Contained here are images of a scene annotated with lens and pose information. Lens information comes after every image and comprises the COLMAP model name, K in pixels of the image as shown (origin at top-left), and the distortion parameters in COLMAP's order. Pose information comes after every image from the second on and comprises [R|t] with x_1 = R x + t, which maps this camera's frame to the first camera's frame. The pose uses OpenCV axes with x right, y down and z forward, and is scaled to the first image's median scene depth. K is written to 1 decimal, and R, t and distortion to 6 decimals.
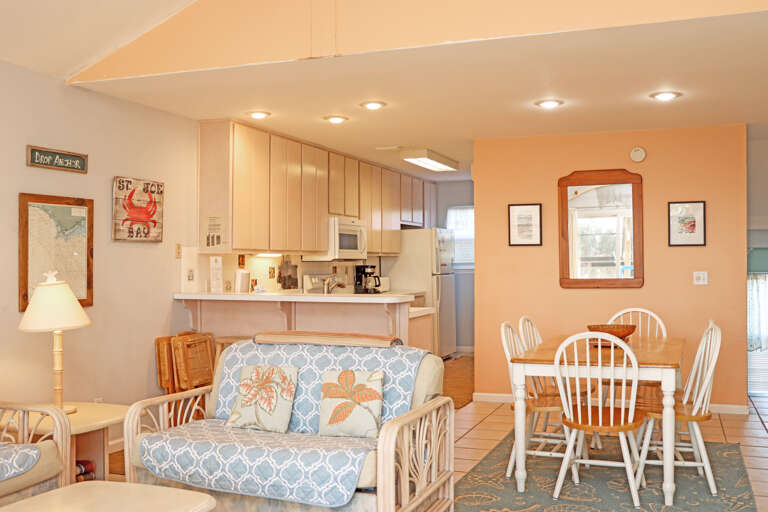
lens RADIAL K [[783.7, 0, 384.0], [0, 783.7, 256.0], [0, 0, 1]] dist [-0.148613, 0.308268]
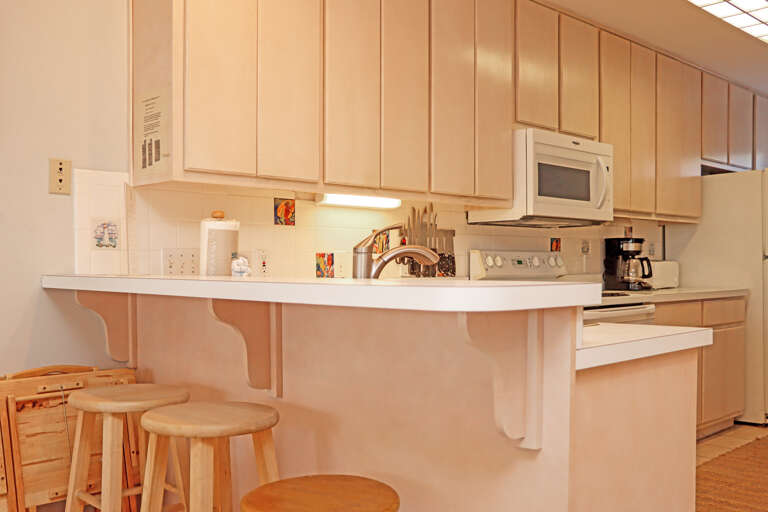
lens RADIAL K [[783.7, 0, 384.0], [0, 783.7, 256.0], [0, 0, 1]] dist [-0.148613, 0.308268]
pose [[0.906374, -0.003045, -0.422464, 0.081360], [0.001867, 0.999993, -0.003201, 0.040797], [0.422471, 0.002112, 0.906374, 0.720387]]
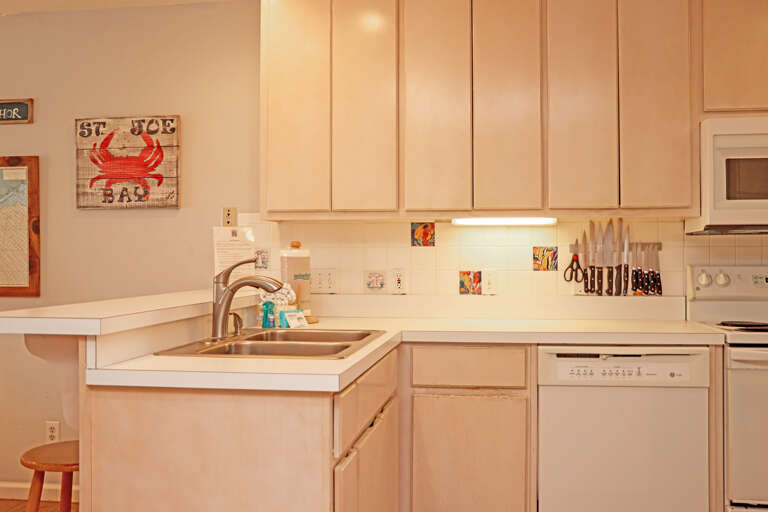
lens RADIAL K [[783.7, 0, 384.0], [0, 783.7, 256.0], [0, 0, 1]] dist [-0.148613, 0.308268]
pose [[0.215322, 0.001321, -0.976542, 0.381852], [0.008411, 0.999959, 0.003207, 0.022335], [0.976507, -0.008904, 0.215302, 1.030720]]
